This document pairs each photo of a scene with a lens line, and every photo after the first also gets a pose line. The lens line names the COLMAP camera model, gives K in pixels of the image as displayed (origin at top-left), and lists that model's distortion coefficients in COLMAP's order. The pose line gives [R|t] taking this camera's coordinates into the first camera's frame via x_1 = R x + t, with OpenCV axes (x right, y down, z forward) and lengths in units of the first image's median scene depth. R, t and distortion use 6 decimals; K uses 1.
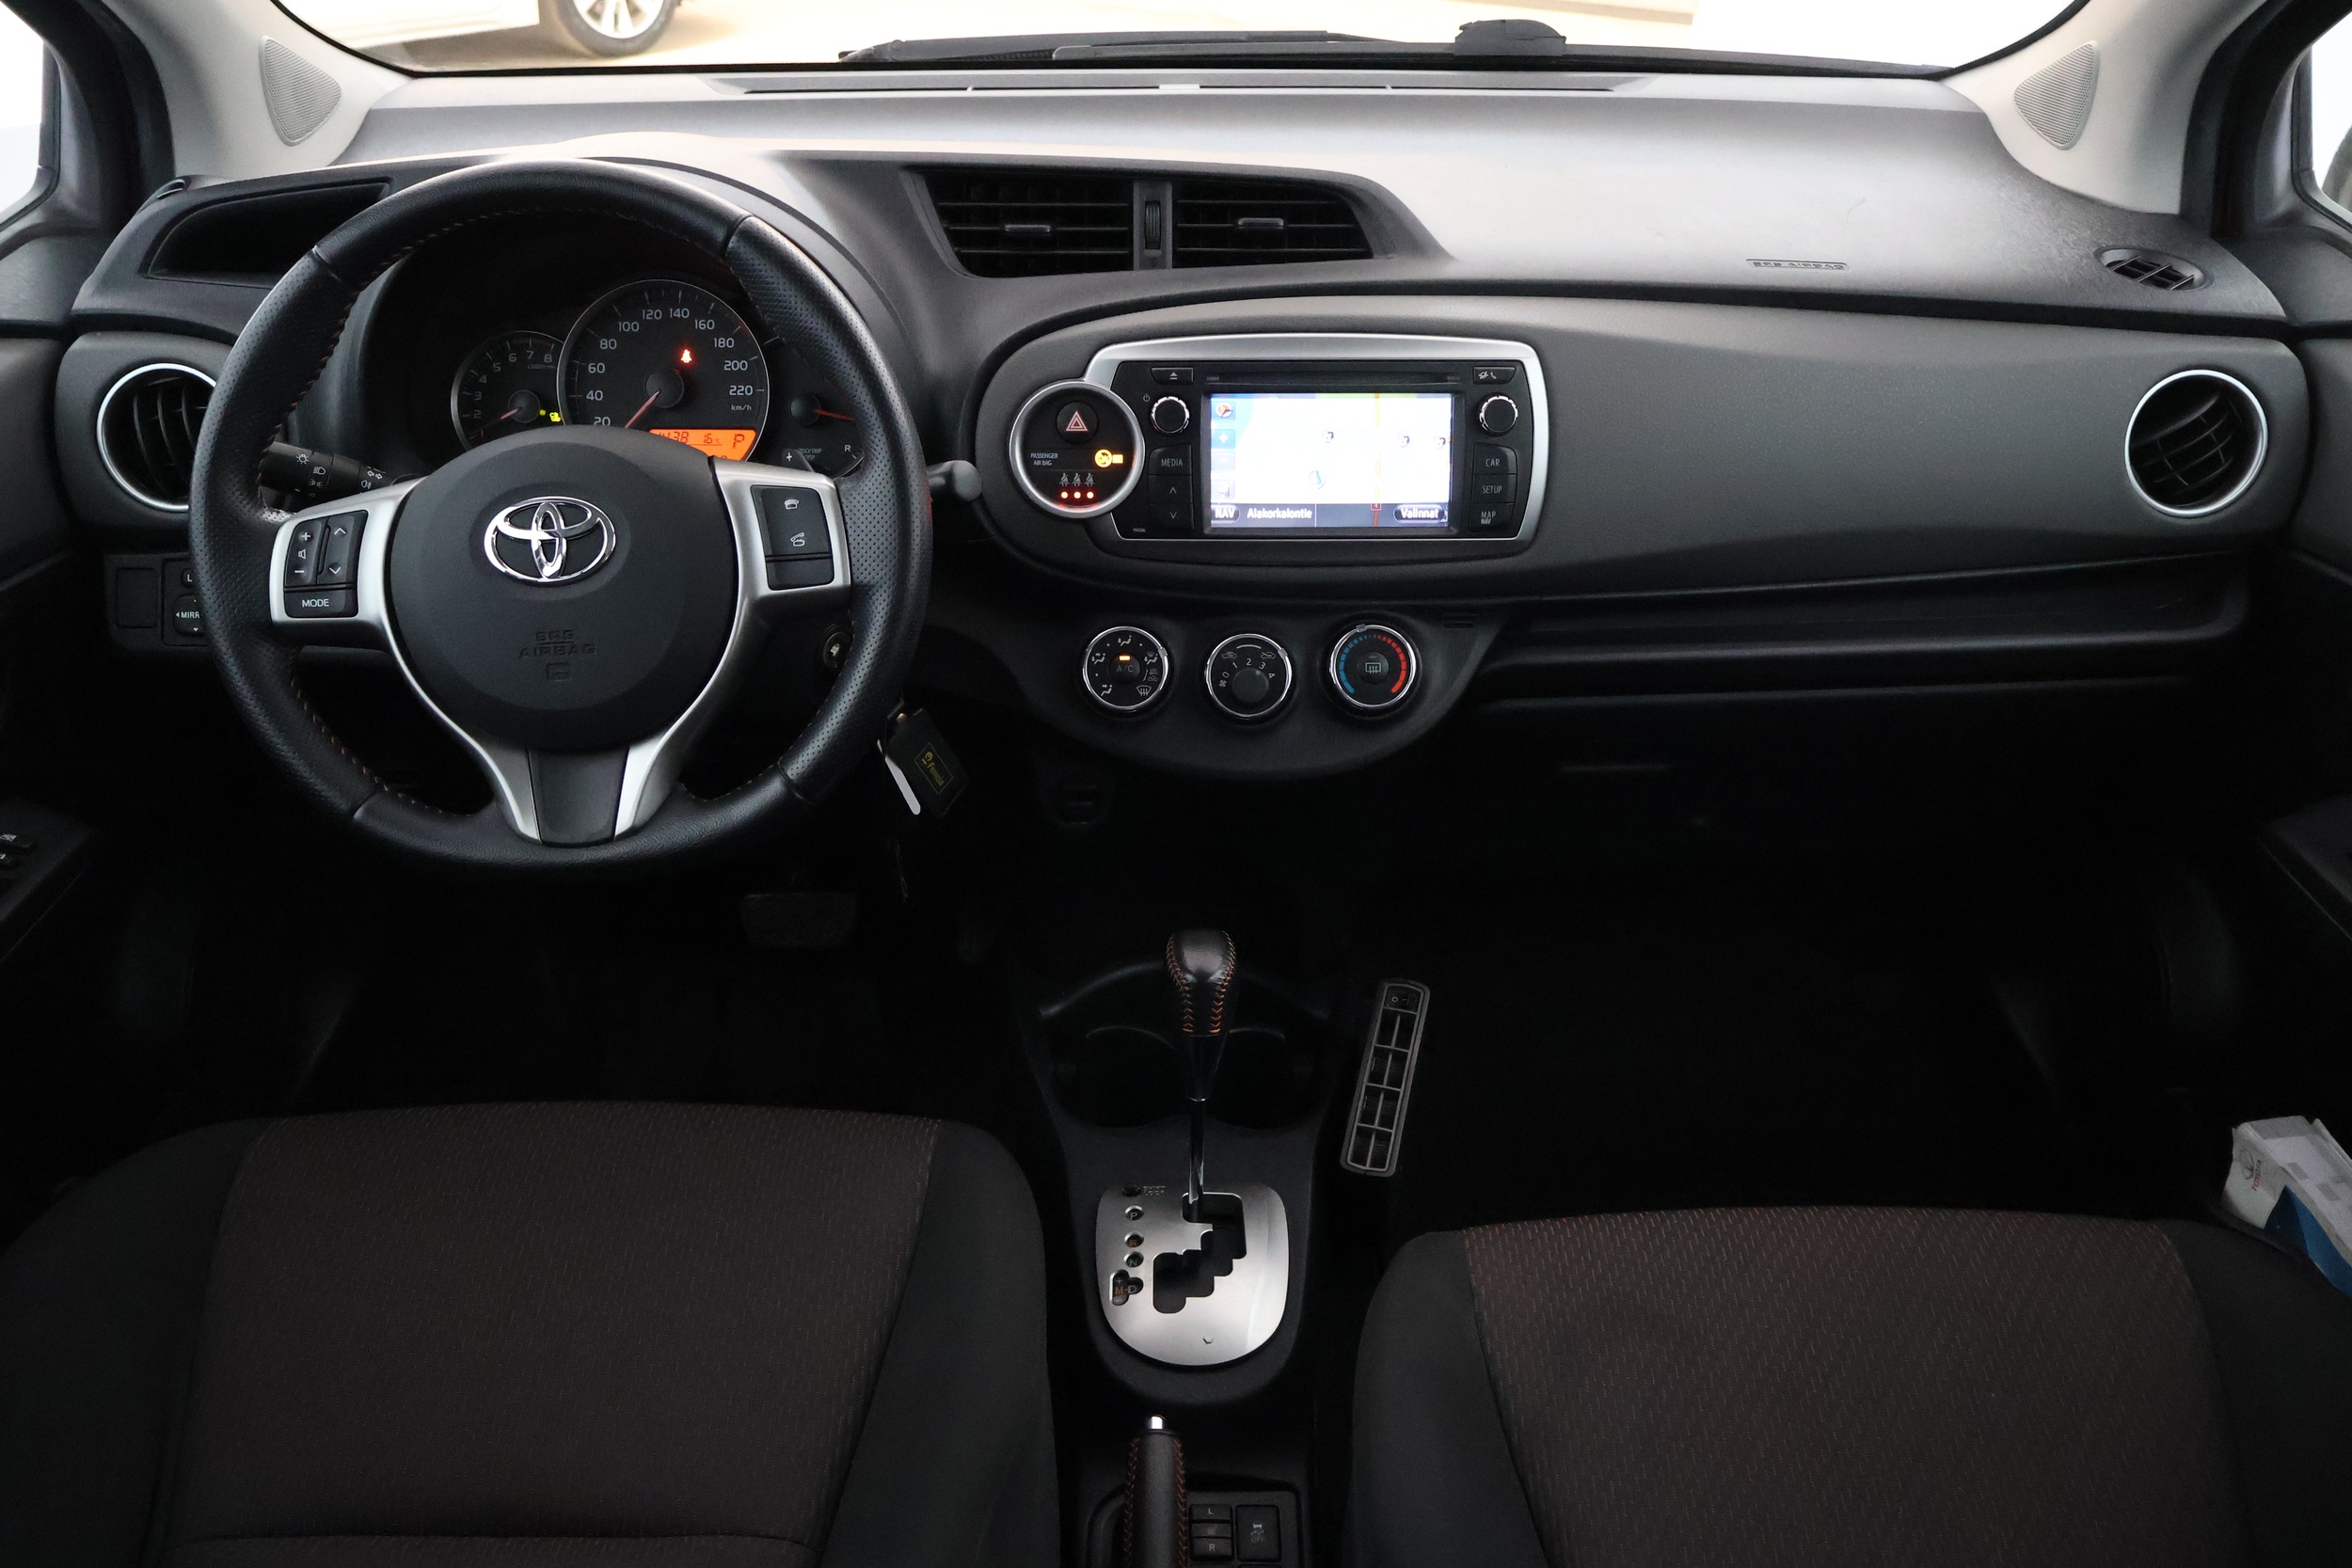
lens RADIAL K [[1937.1, 0, 1178.1], [0, 1937.1, 787.2], [0, 0, 1]] dist [0.012913, -0.017897]
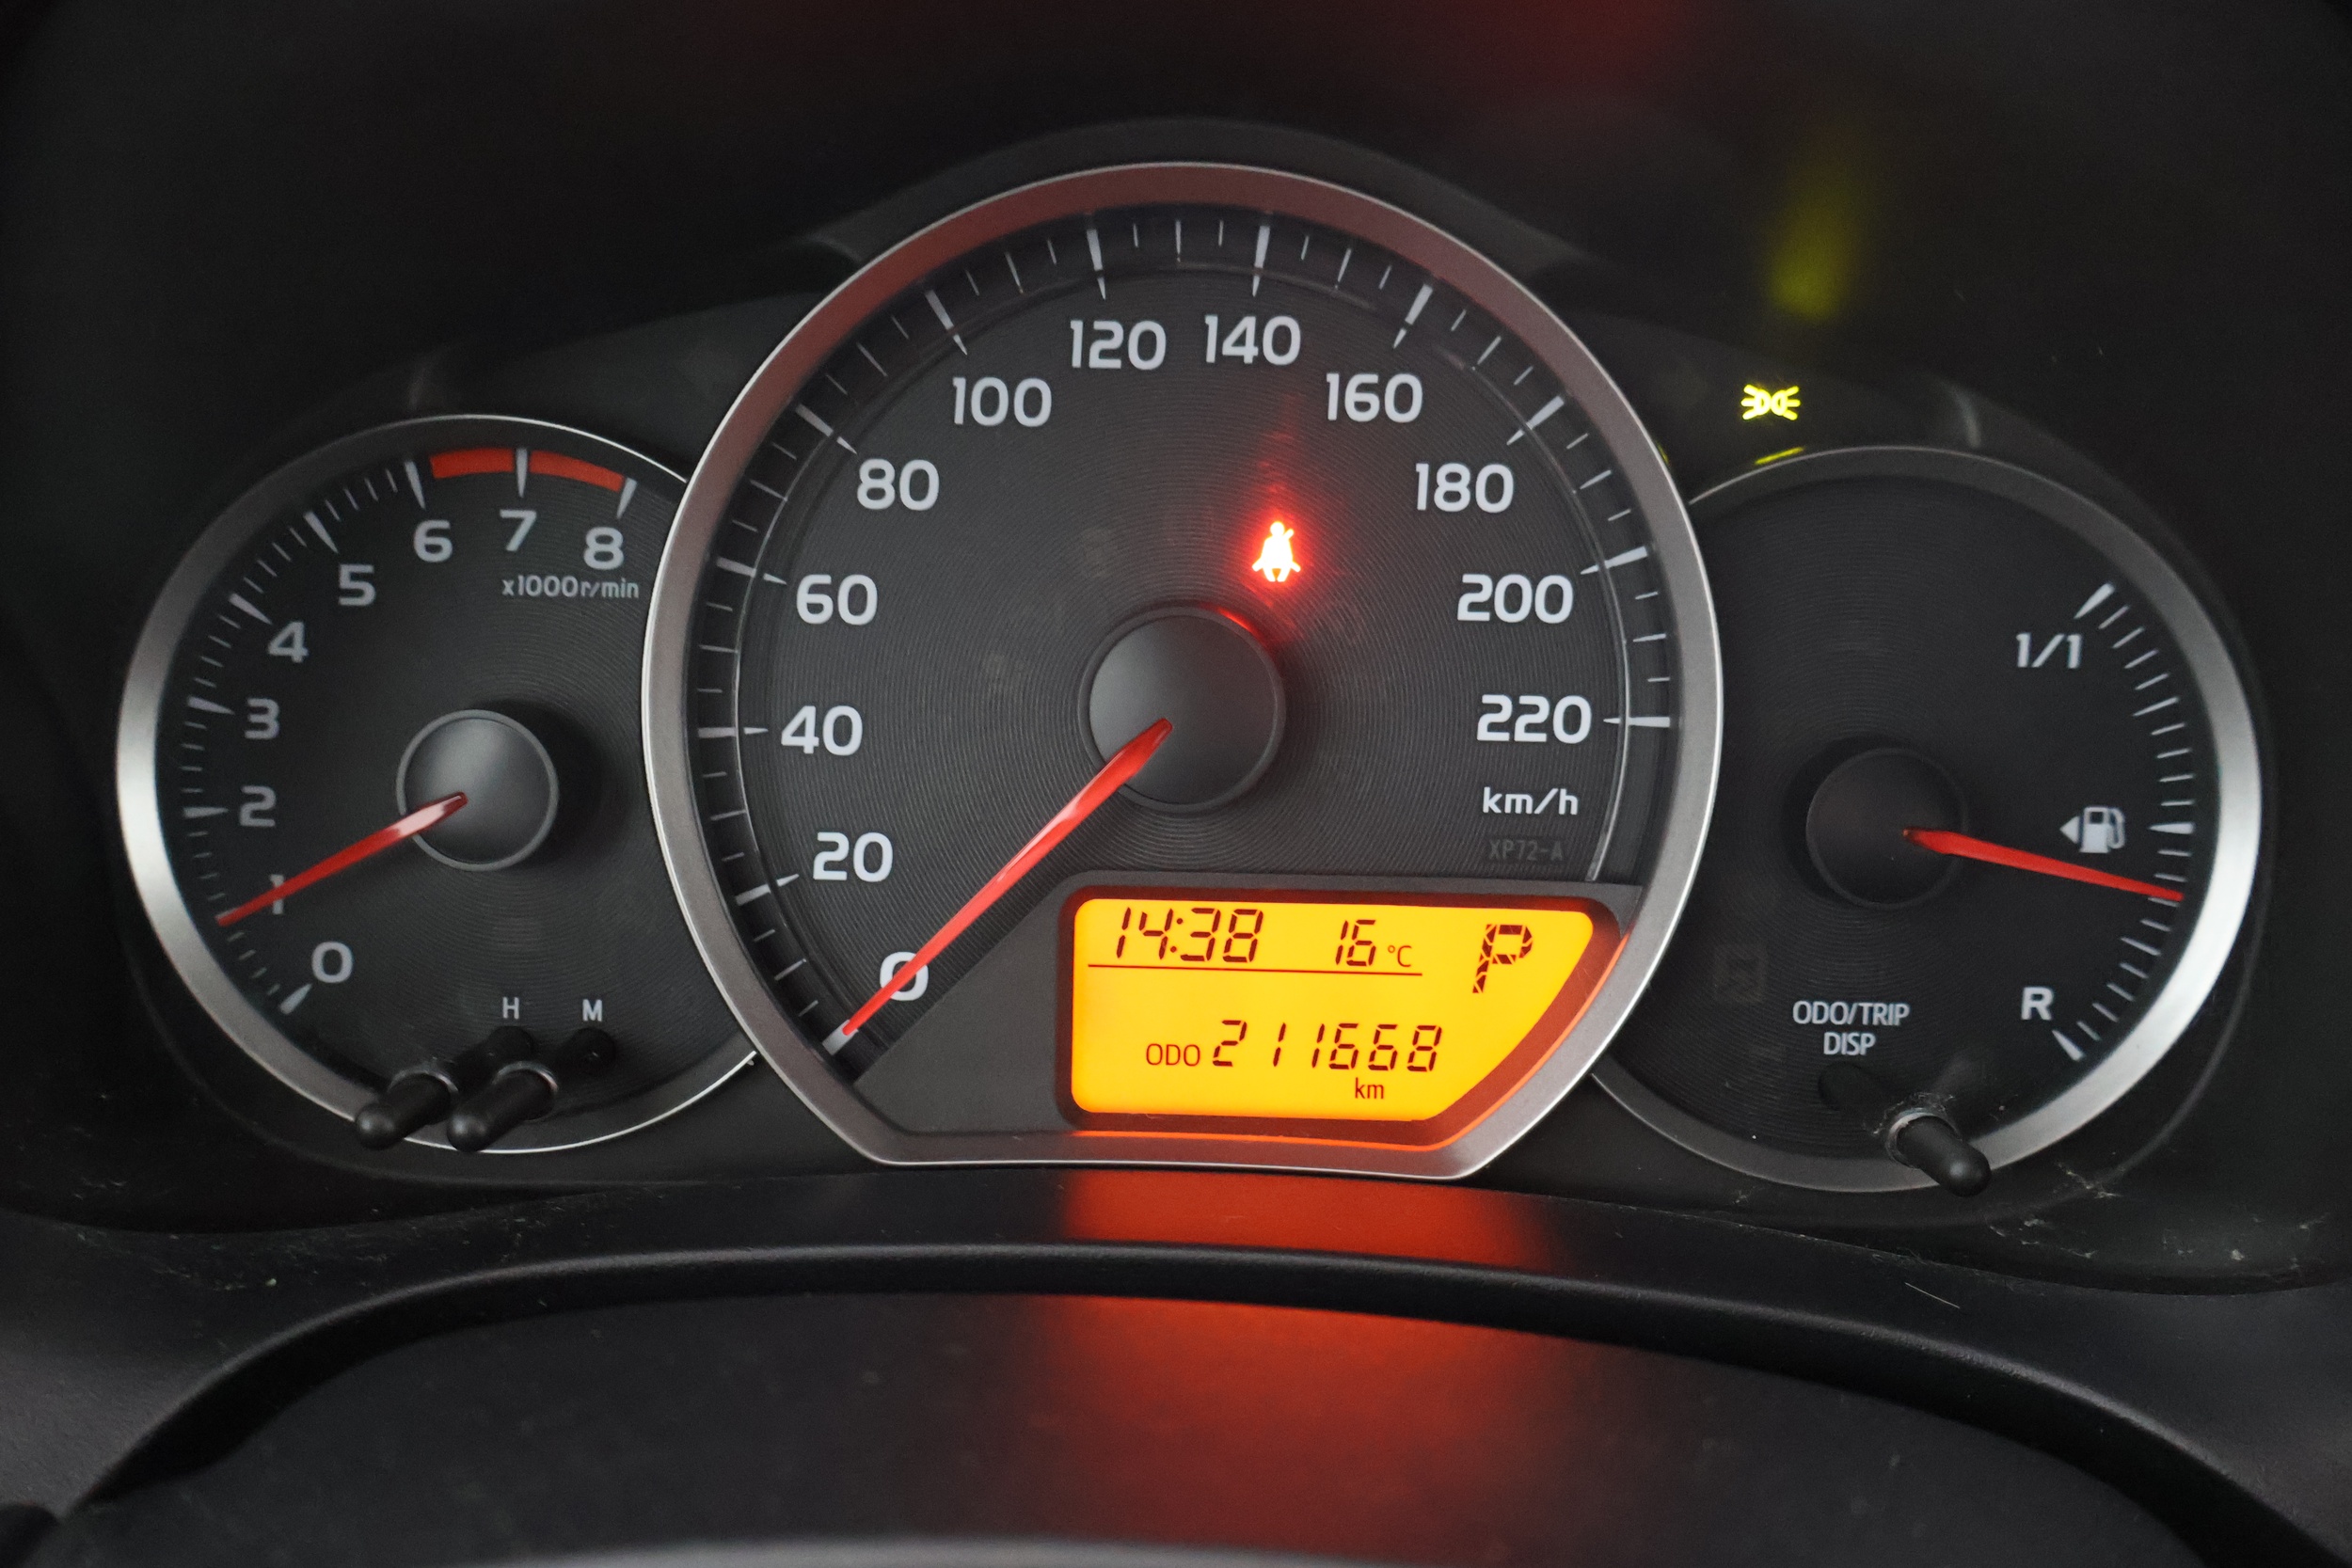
lens RADIAL K [[1937.1, 0, 1185.0], [0, 1937.1, 778.5], [0, 0, 1]] dist [0.012913, -0.017897]
pose [[0.999583, 0.019846, -0.020991, -0.273014], [-0.020748, 0.998829, -0.043703, -0.199757], [0.020099, 0.044120, 0.998824, 0.842237]]
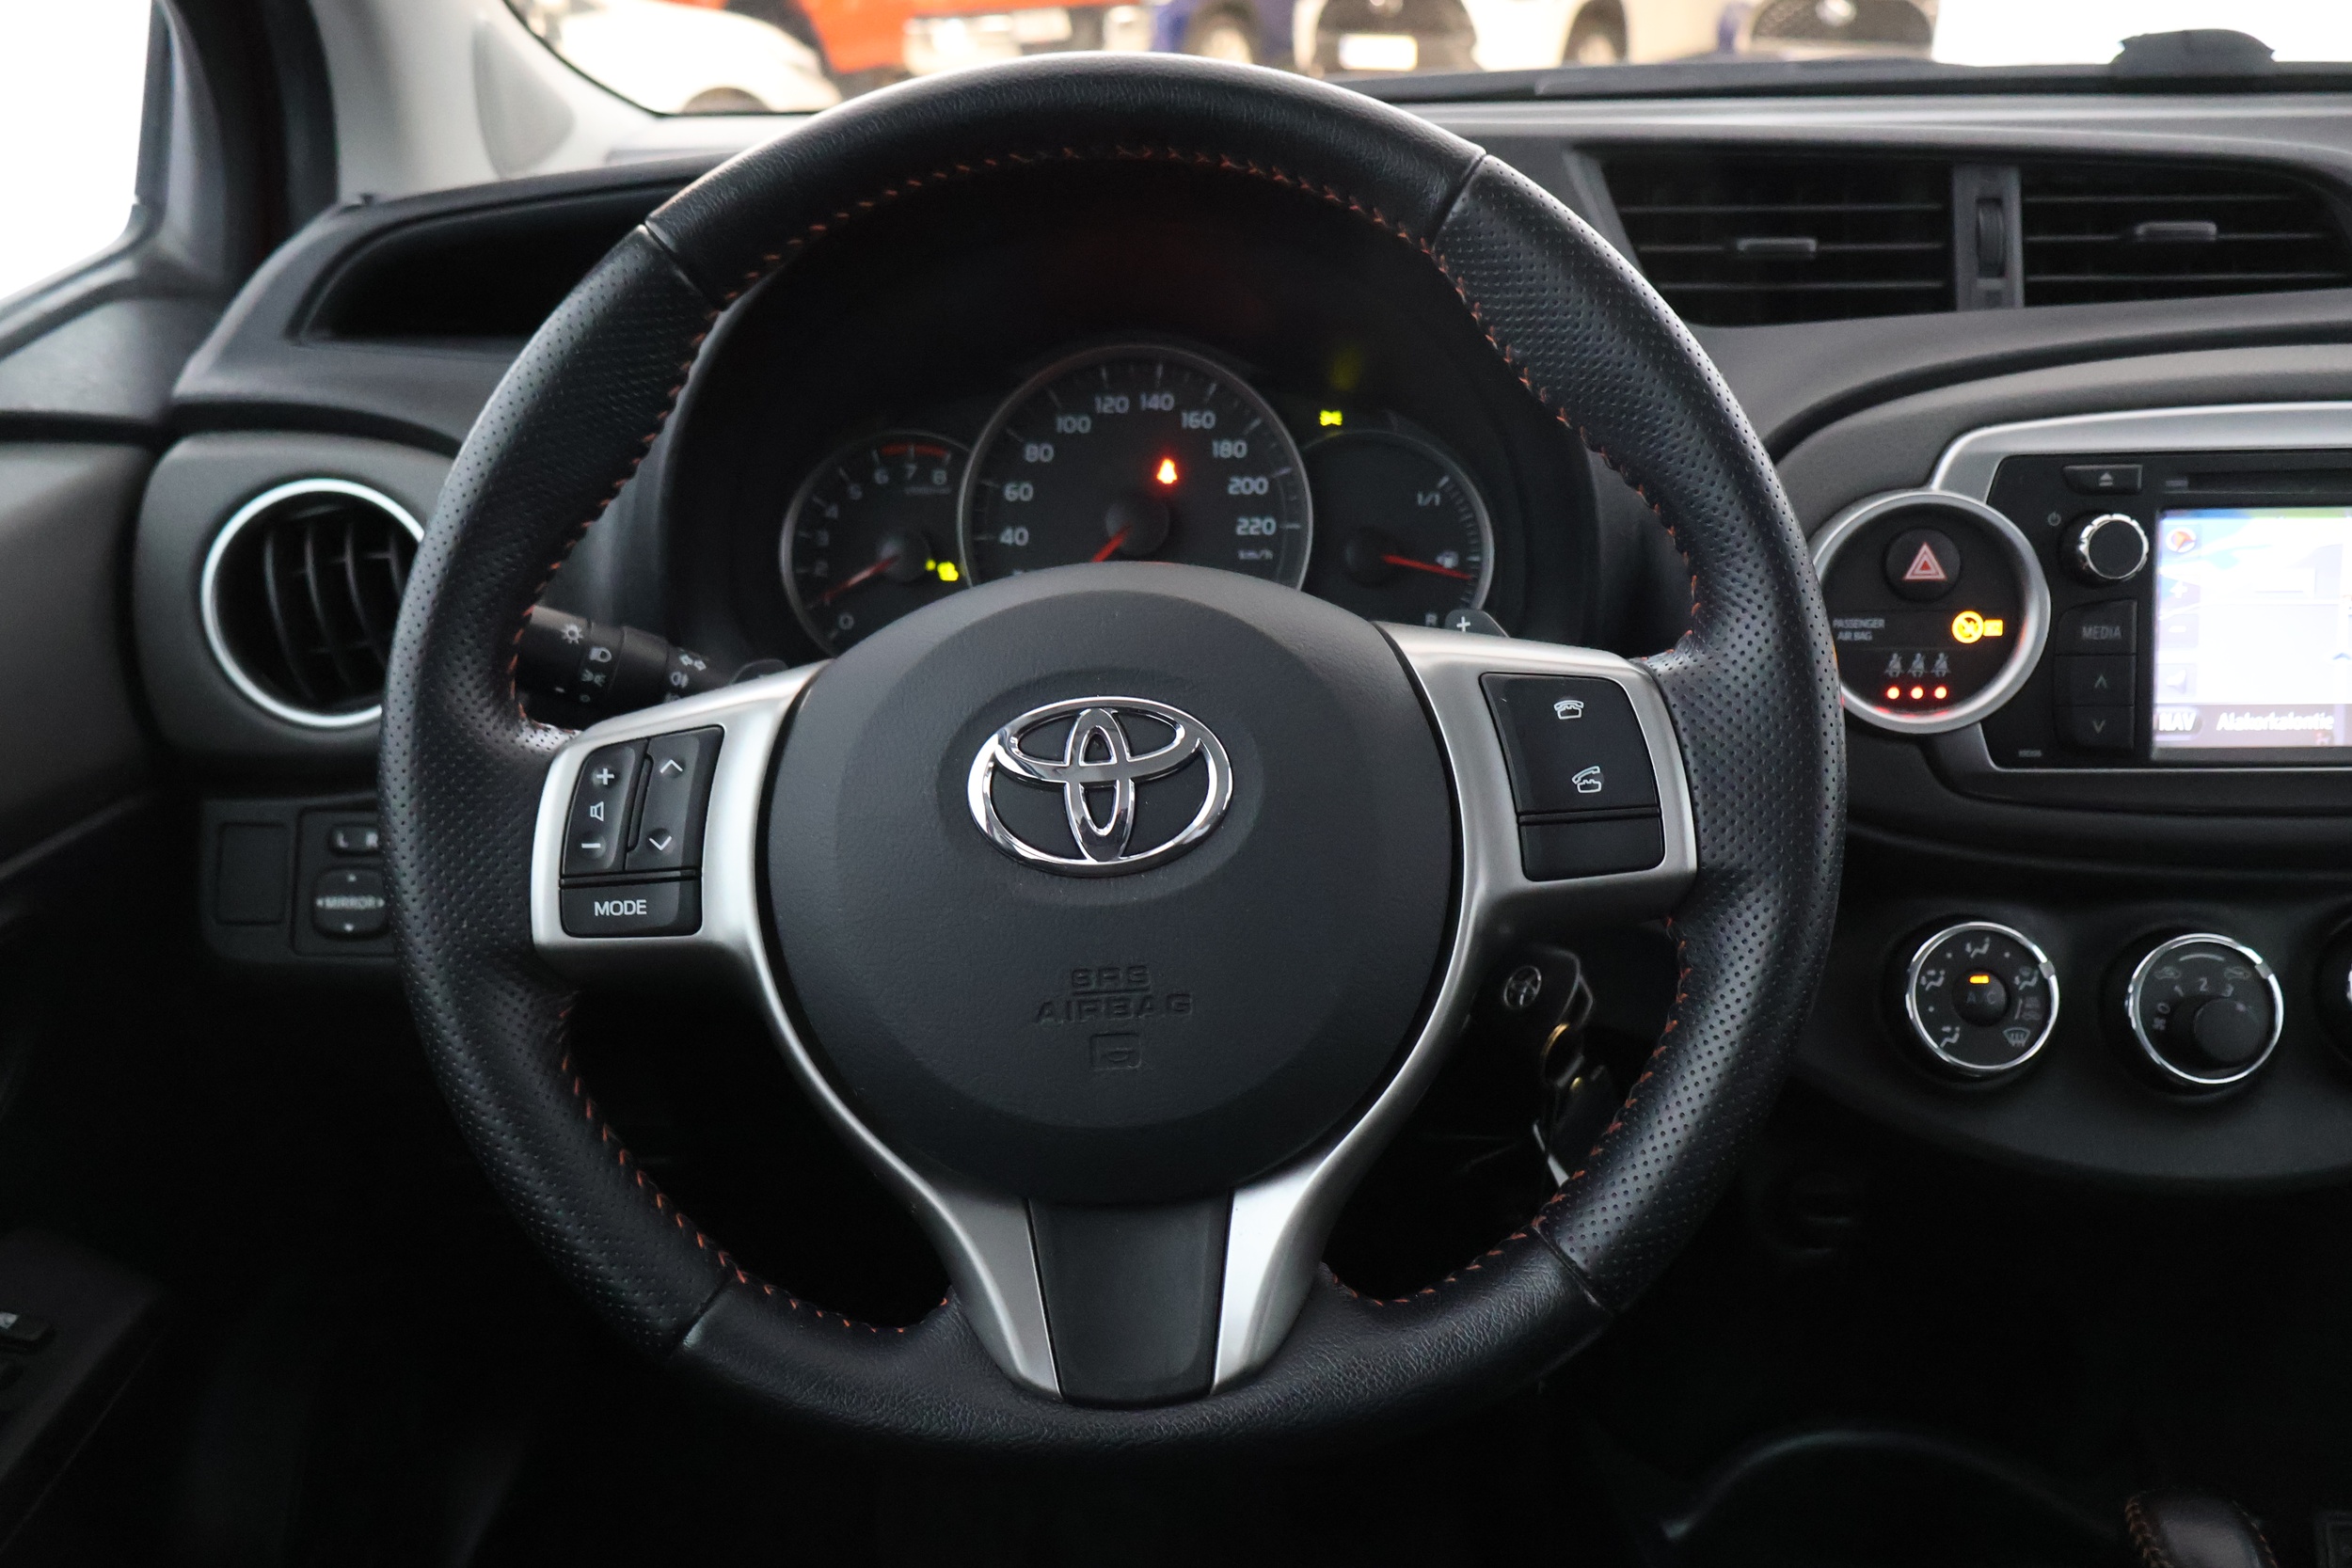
lens RADIAL K [[1937.1, 0, 1177.5], [0, 1937.1, 775.3], [0, 0, 1]] dist [0.012913, -0.017897]
pose [[0.999676, -0.004541, -0.025027, -0.248862], [0.001661, 0.993492, -0.113893, -0.062137], [0.025381, 0.113814, 0.993178, 0.432711]]
